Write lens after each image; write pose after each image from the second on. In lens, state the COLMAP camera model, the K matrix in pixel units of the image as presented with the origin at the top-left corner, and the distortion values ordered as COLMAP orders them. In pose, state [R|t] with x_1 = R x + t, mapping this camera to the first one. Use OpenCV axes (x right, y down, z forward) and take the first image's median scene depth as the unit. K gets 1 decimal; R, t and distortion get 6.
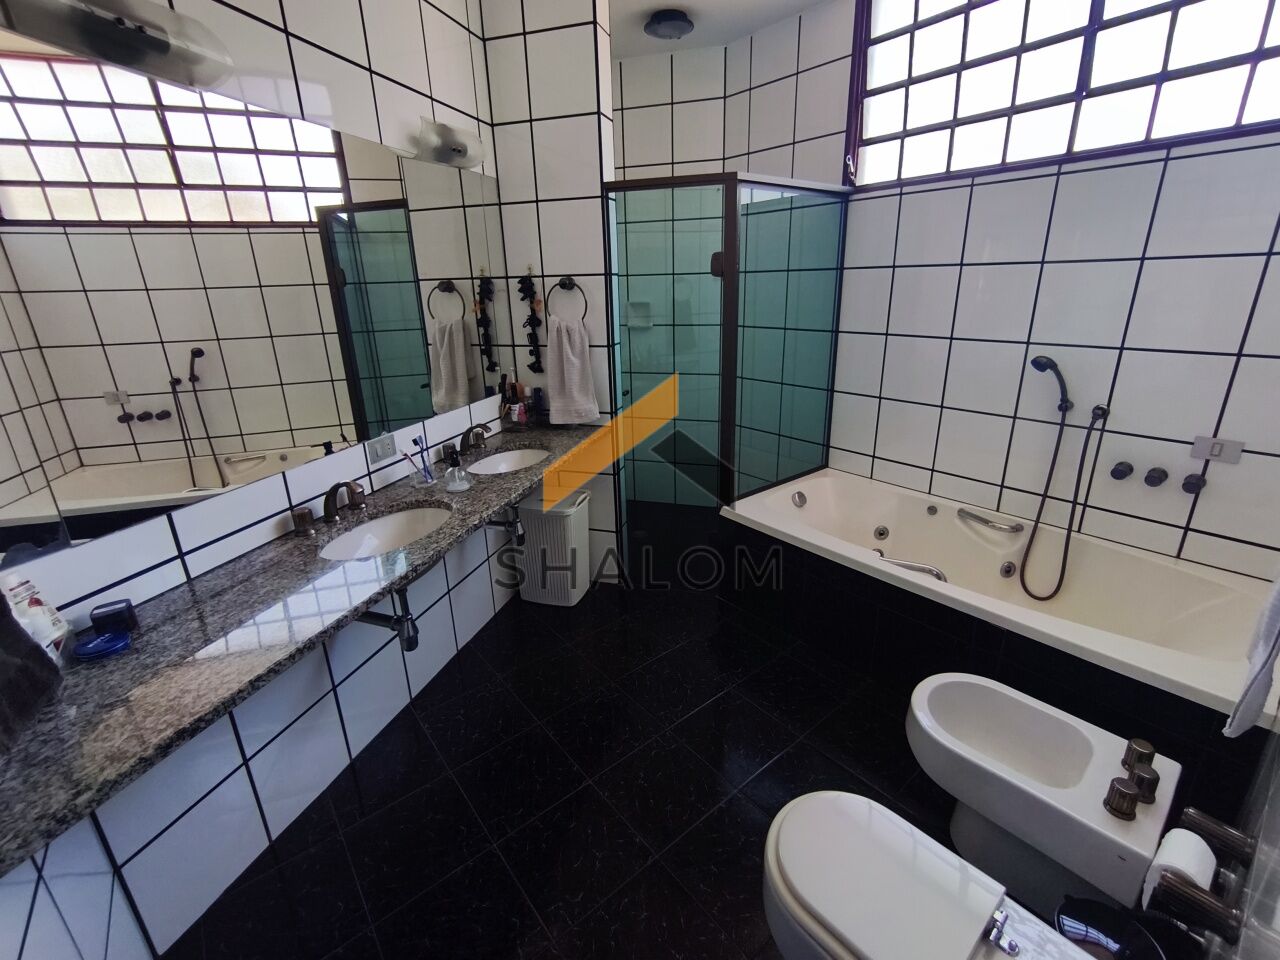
lens RADIAL K [[564.5, 0, 640.7], [0, 564.5, 473.1], [0, 0, 1]] dist [-0.000381, -0.002726]
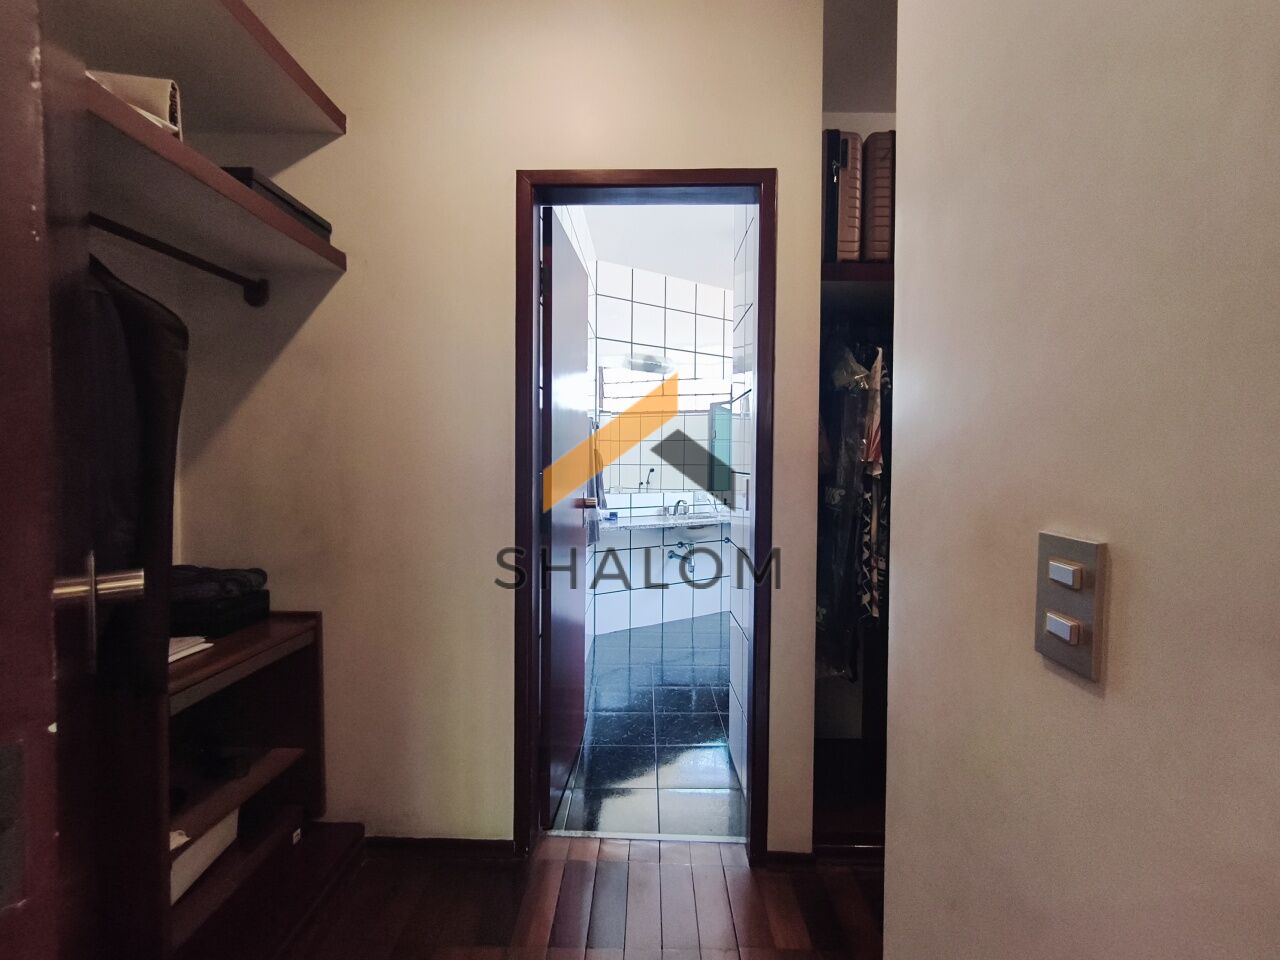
lens RADIAL K [[564.5, 0, 639.2], [0, 564.5, 477.1], [0, 0, 1]] dist [-0.000381, -0.002726]
pose [[0.767518, 0.052315, -0.638890, 0.486273], [-0.218495, 0.958331, -0.184013, 0.196975], [0.602641, 0.280827, 0.746967, -0.550268]]
